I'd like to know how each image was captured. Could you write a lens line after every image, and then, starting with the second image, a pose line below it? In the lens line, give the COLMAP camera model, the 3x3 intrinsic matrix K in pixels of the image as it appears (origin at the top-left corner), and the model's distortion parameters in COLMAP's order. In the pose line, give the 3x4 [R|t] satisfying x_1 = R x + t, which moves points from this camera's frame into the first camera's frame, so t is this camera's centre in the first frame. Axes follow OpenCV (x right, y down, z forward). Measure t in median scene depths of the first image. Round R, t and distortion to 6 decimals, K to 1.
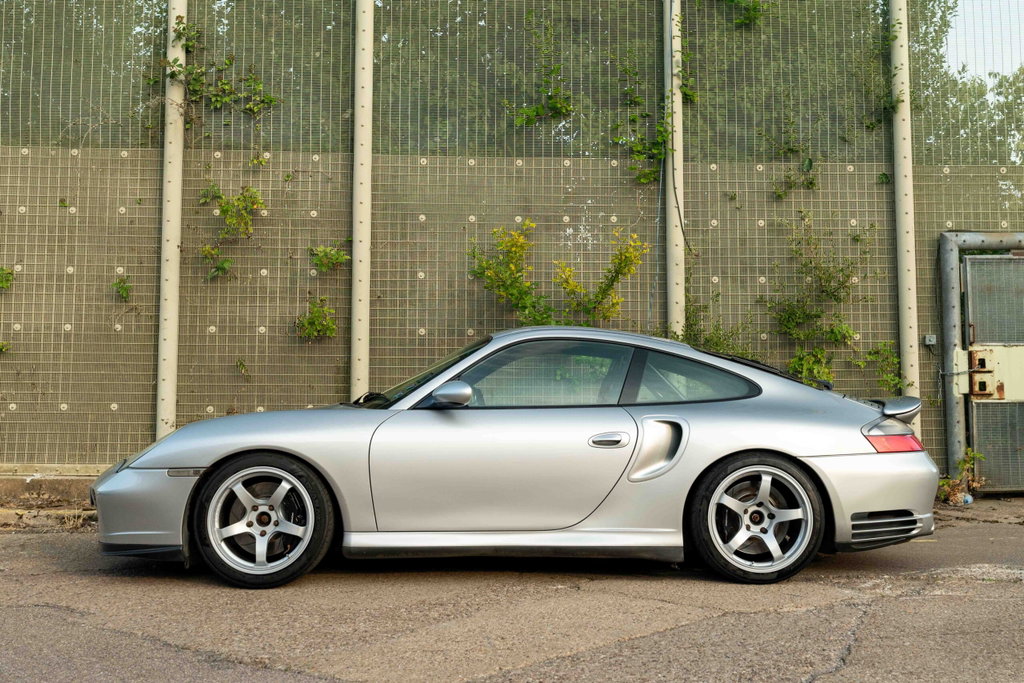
lens RADIAL K [[1269.9, 0, 532.3], [0, 1269.9, 295.6], [0, 0, 1]] dist [-0.006879, -0.004052]
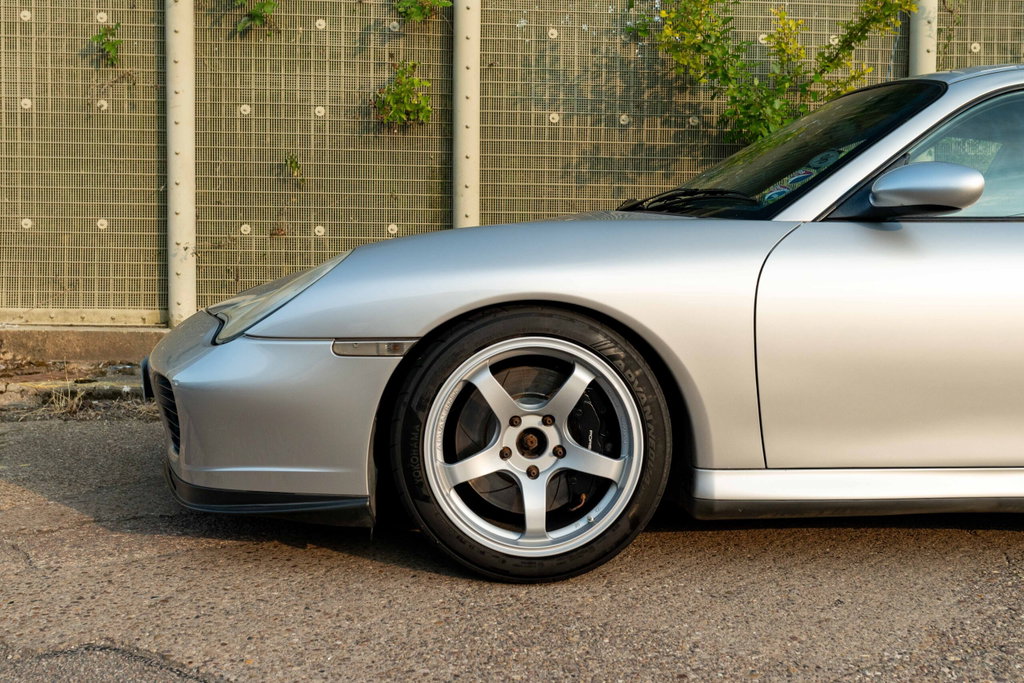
lens RADIAL K [[1301.0, 0, 512.0], [0, 1301.0, 341.5], [0, 0, 1]] dist [0.005305, -0.019676]
pose [[0.999156, 0.005323, 0.040731, -0.164899], [-0.011994, 0.986166, 0.165323, 0.037899], [-0.039287, -0.165672, 0.985398, 0.353324]]
